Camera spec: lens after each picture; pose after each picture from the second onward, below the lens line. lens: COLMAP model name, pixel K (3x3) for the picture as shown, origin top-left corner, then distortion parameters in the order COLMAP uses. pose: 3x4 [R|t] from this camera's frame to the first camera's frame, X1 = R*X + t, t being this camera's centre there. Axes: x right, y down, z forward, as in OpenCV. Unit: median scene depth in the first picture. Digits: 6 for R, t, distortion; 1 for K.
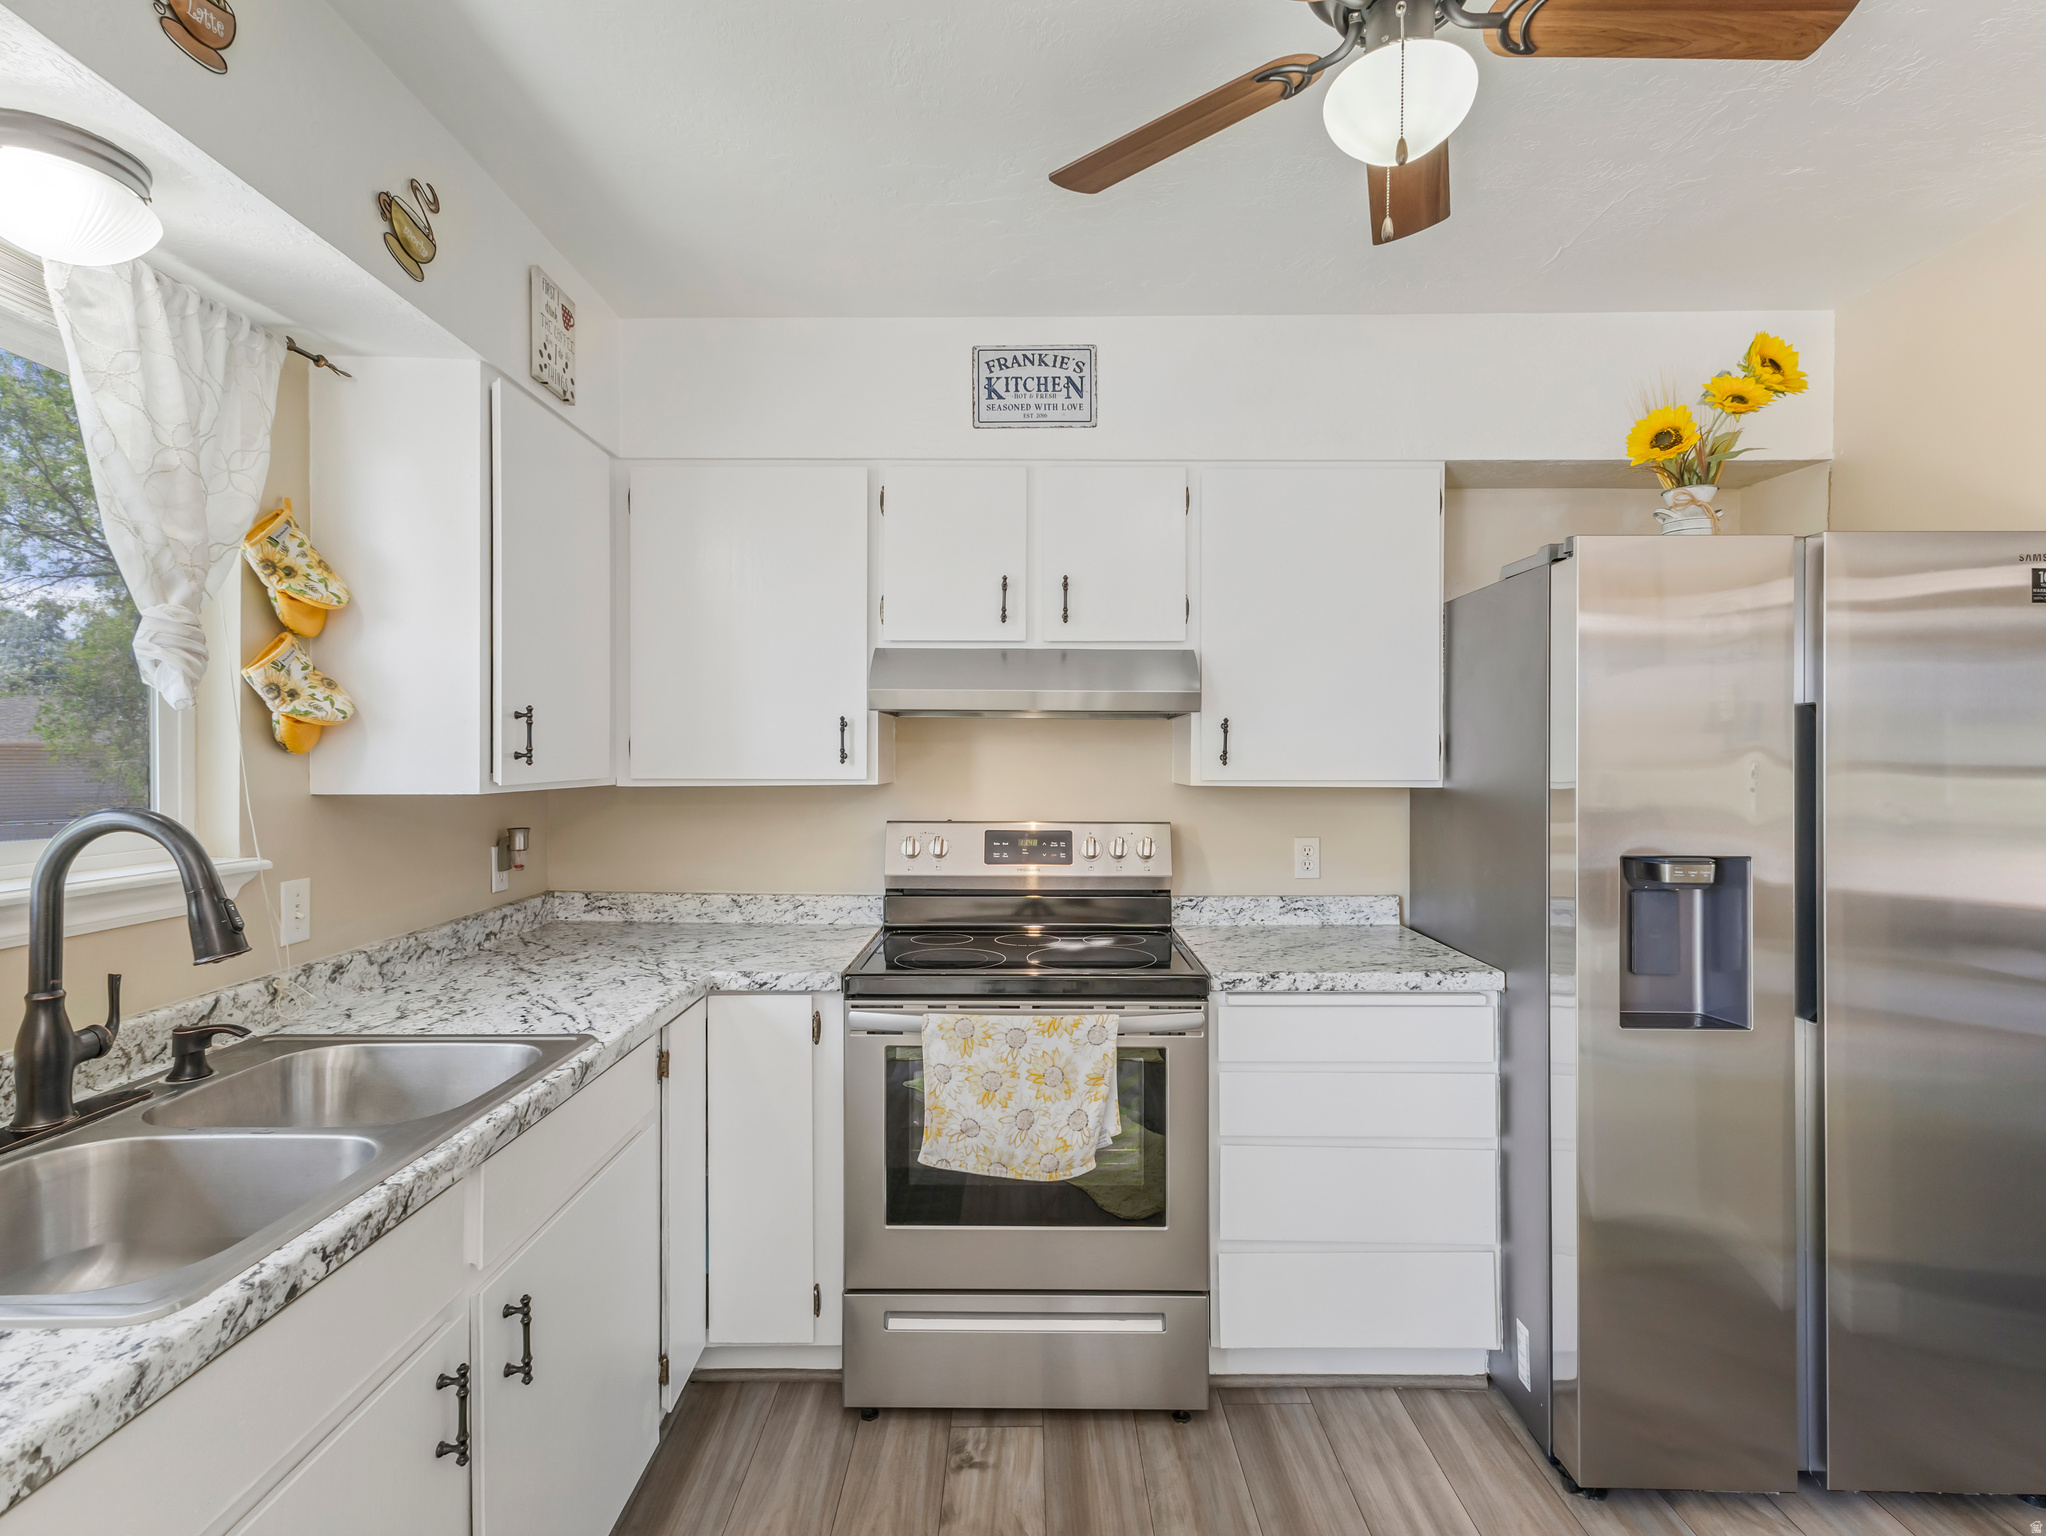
lens RADIAL K [[1008.3, 0, 1021.3], [0, 1008.3, 761.4], [0, 0, 1]] dist [0.016595, -0.001848]
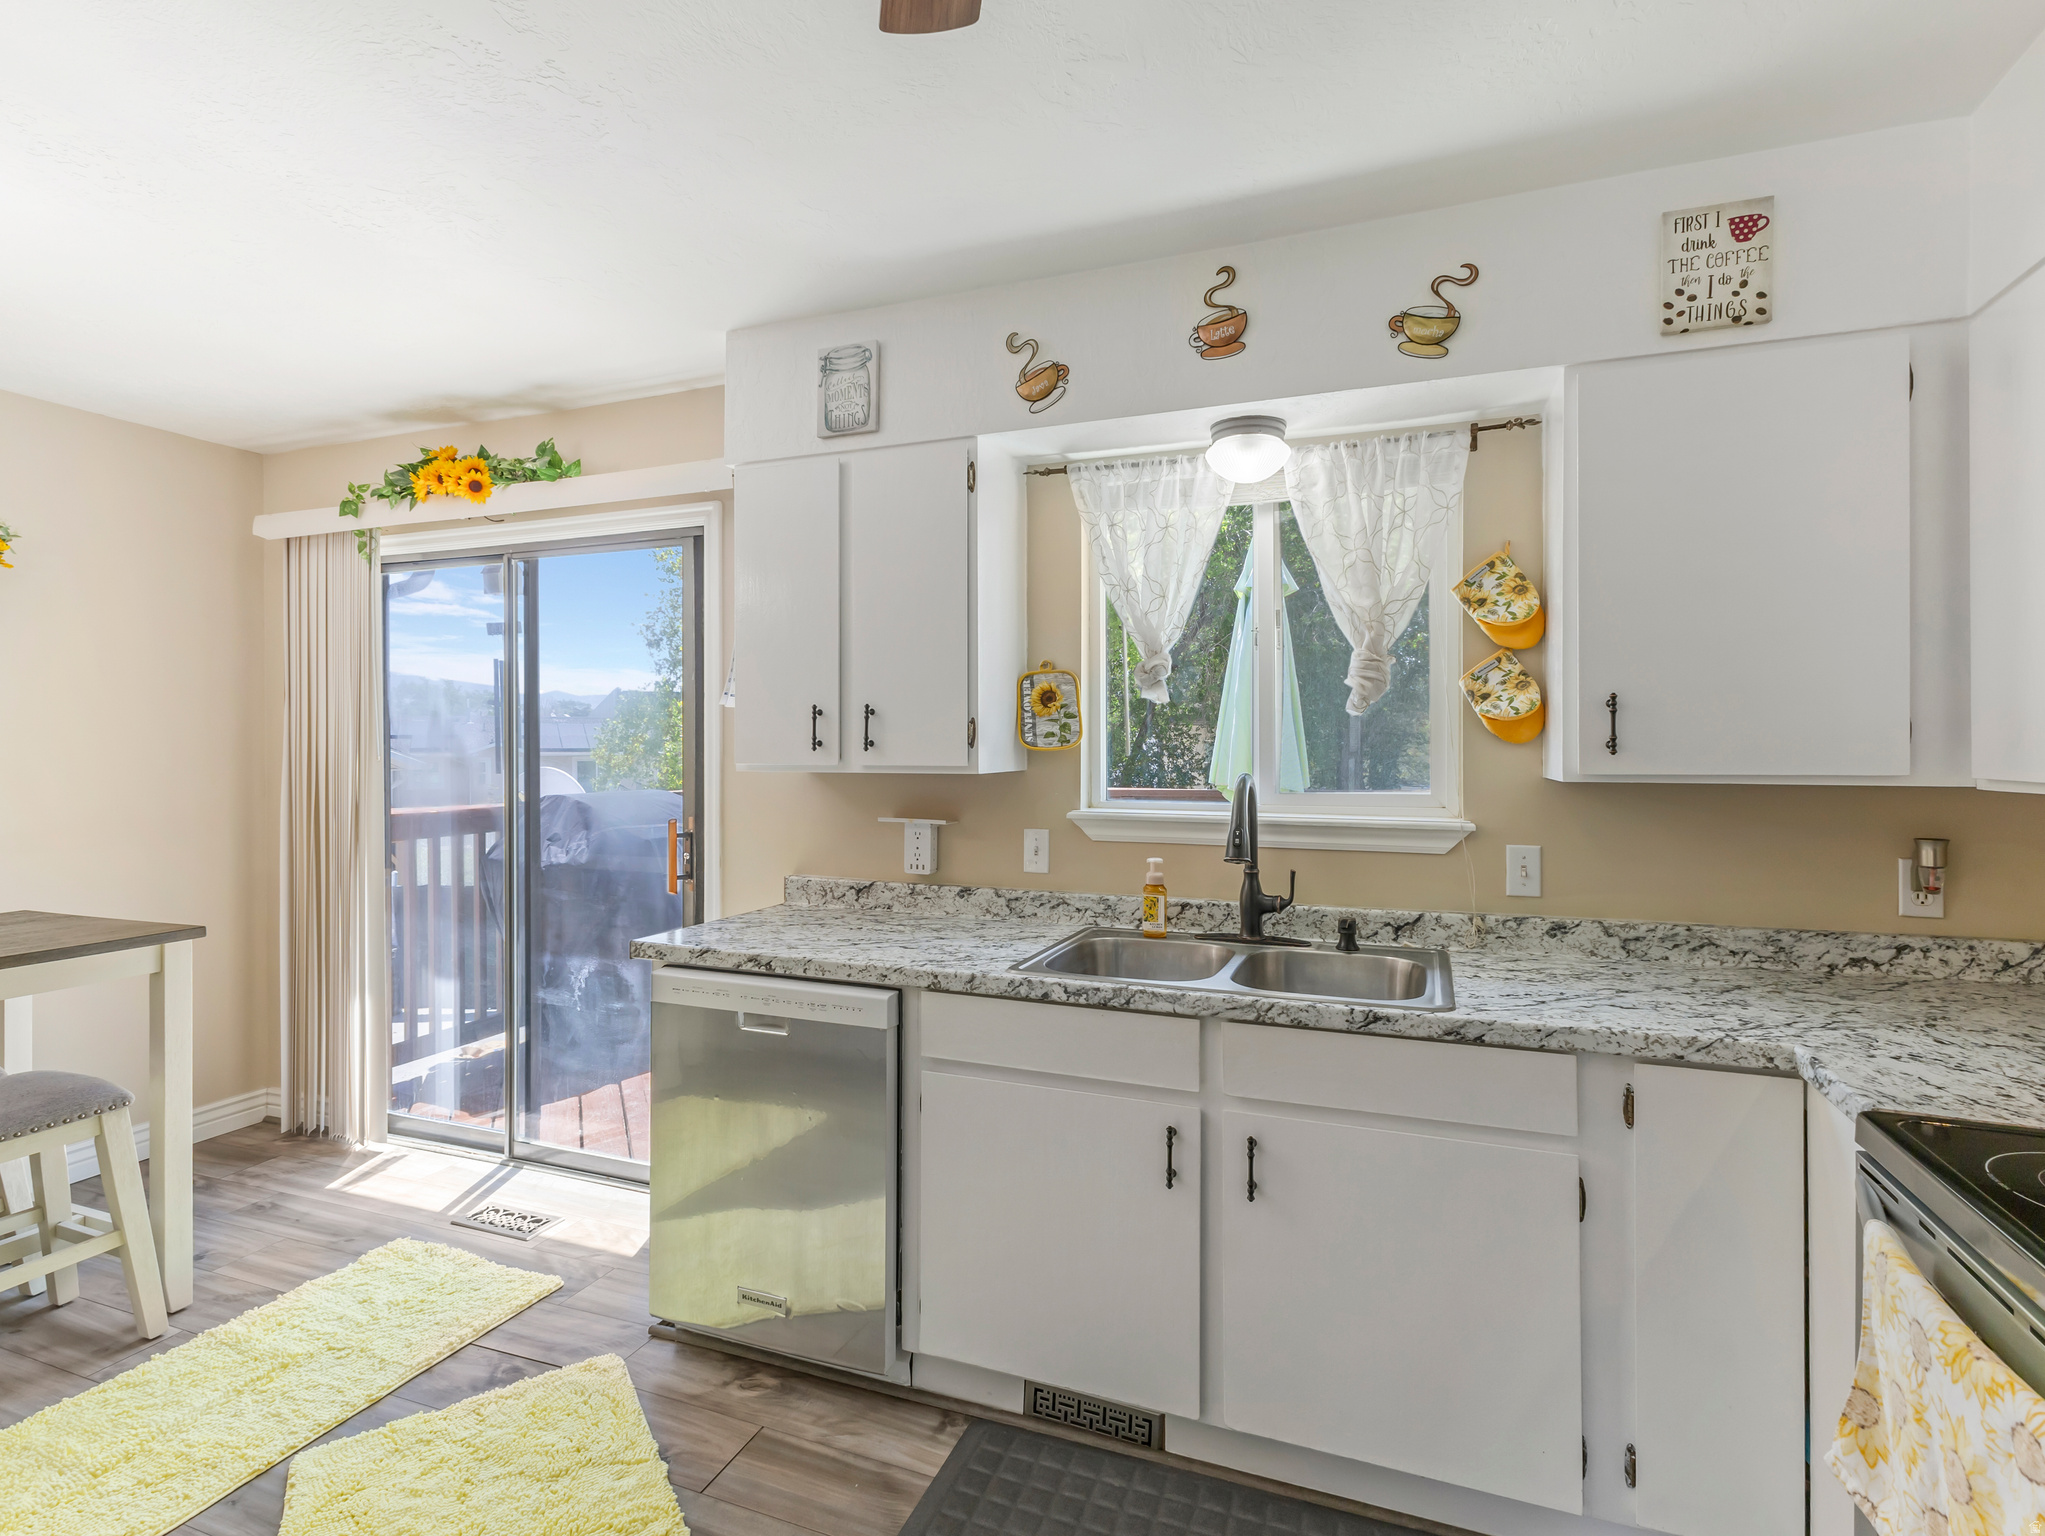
lens RADIAL K [[1007.8, 0, 1025.1], [0, 1007.8, 754.8], [0, 0, 1]] dist [0.016595, -0.001848]
pose [[-0.353267, 0.011129, -0.935456, 0.668080], [-0.003287, 0.999908, 0.013138, -0.008432], [0.935517, 0.007716, -0.353198, 0.886073]]
